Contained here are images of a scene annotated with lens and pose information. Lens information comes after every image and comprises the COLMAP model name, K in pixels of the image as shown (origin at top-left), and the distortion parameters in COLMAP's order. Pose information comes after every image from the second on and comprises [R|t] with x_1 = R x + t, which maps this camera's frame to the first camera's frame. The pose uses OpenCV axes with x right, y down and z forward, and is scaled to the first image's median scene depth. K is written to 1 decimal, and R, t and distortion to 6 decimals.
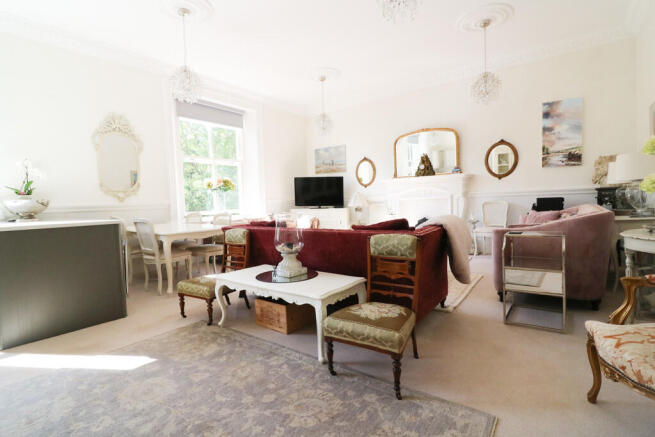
lens RADIAL K [[304.3, 0, 327.5], [0, 304.3, 218.5], [0, 0, 1]] dist [0.002380, -0.013198]
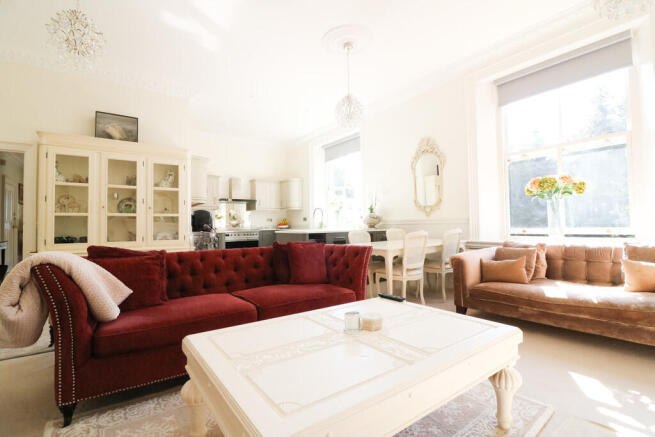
lens RADIAL K [[304.3, 0, 327.5], [0, 304.3, 218.5], [0, 0, 1]] dist [0.002380, -0.013198]
pose [[-0.290949, 0.017600, -0.956577, 0.632826], [-0.028527, 0.999227, 0.027061, -0.086993], [0.956313, 0.035162, -0.290222, 1.287923]]
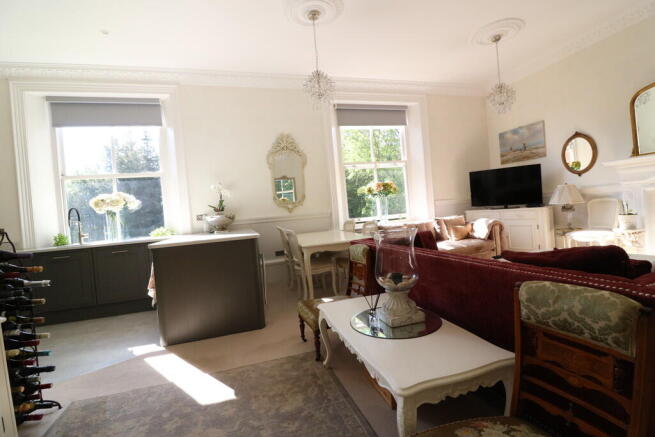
lens RADIAL K [[304.3, 0, 327.5], [0, 304.3, 218.5], [0, 0, 1]] dist [0.002380, -0.013198]
pose [[0.820199, -0.024731, -0.571543, 0.090028], [0.025139, 0.999658, -0.007180, -0.027920], [0.571525, -0.008479, 0.820541, 0.215744]]
